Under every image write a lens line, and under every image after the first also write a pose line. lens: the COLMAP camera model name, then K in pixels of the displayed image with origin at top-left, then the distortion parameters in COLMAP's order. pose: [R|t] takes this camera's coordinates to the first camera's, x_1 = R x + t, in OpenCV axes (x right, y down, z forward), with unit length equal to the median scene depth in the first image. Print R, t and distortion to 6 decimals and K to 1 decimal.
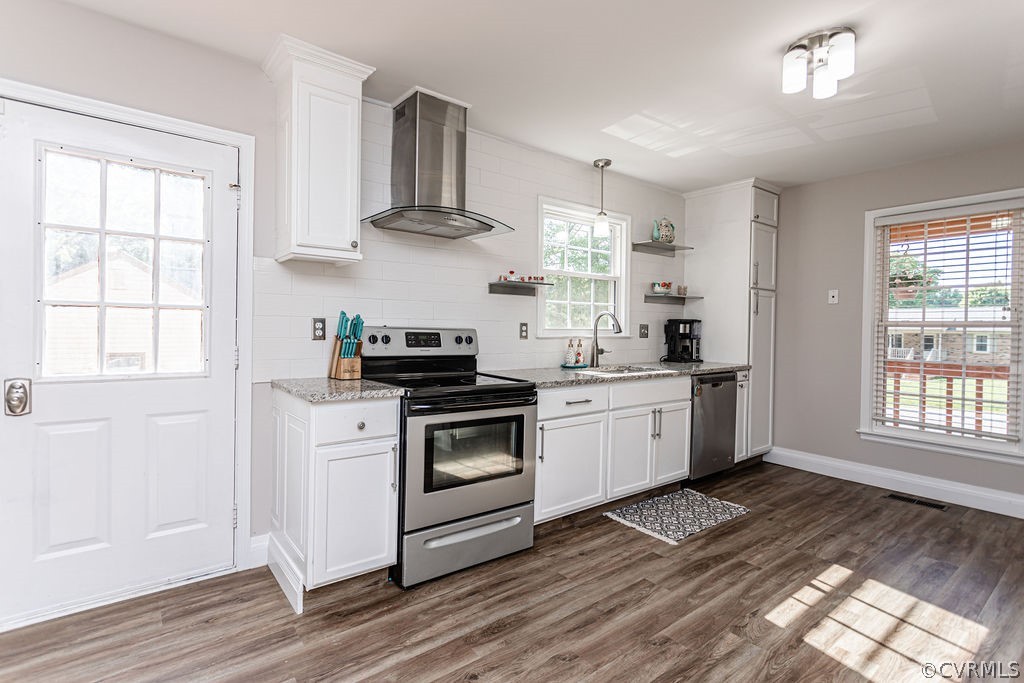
lens RADIAL K [[485.0, 0, 509.5], [0, 485.0, 335.6], [0, 0, 1]] dist [0.001965, 0.000726]
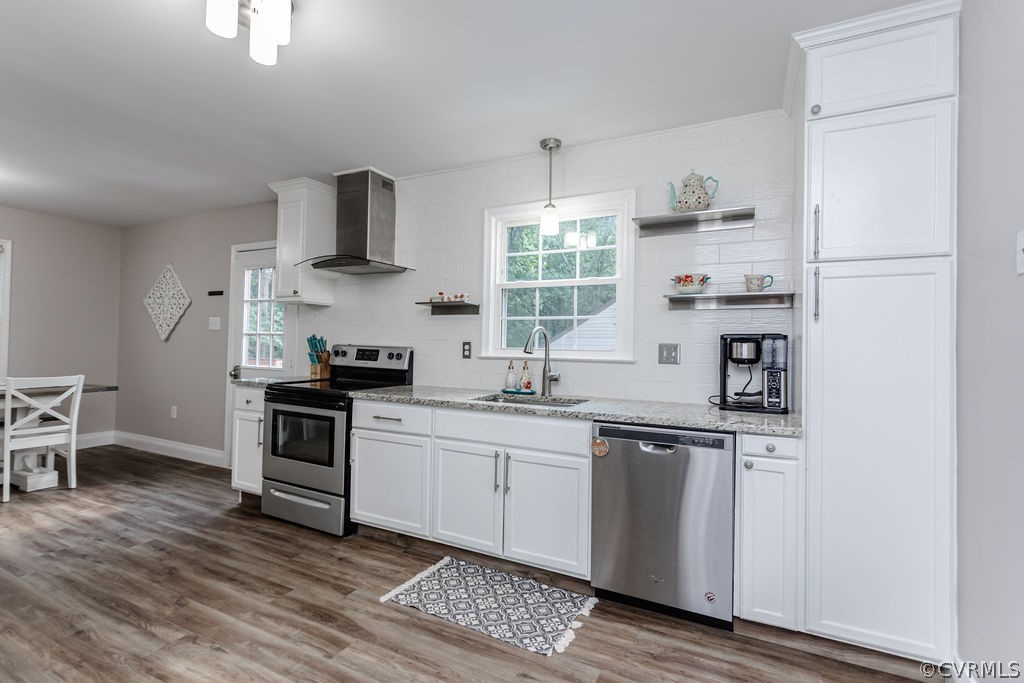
lens RADIAL K [[485.0, 0, 516.7], [0, 485.0, 341.2], [0, 0, 1]] dist [0.001965, 0.000726]
pose [[0.429195, -0.015653, -0.903076, 1.205502], [-0.030896, 0.999010, -0.031999, 0.001015], [0.902683, 0.041635, 0.428286, 0.829531]]
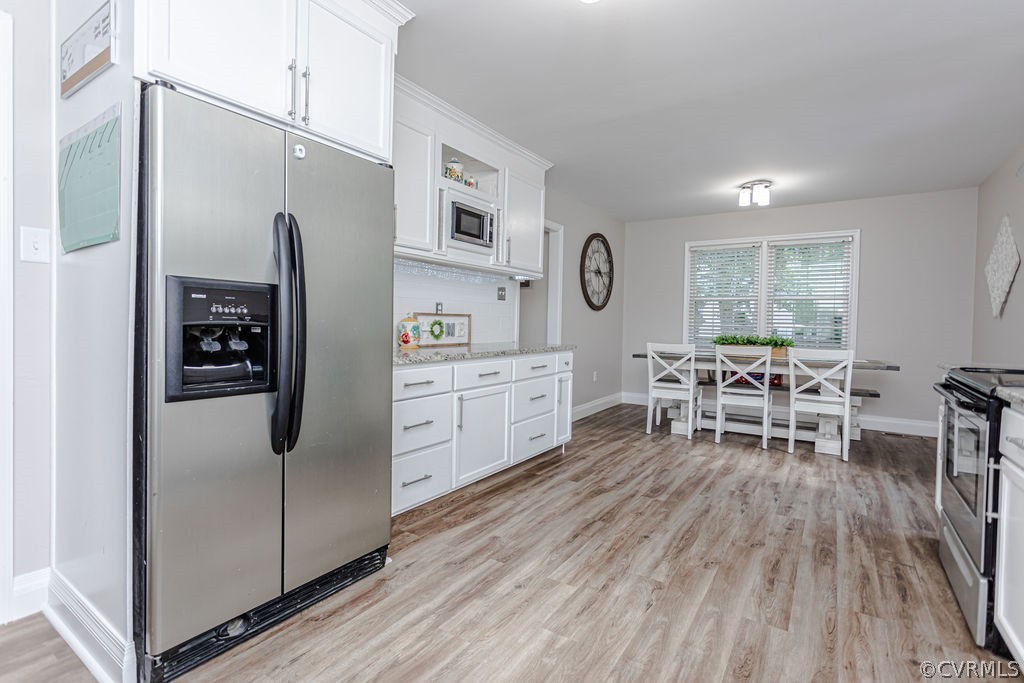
lens RADIAL K [[485.0, 0, 491.5], [0, 485.0, 332.9], [0, 0, 1]] dist [0.001965, 0.000726]
pose [[-0.955531, -0.023478, -0.293954, 0.814711], [-0.036585, 0.998563, 0.039168, 0.023812], [0.292612, 0.048180, -0.955017, 1.342723]]
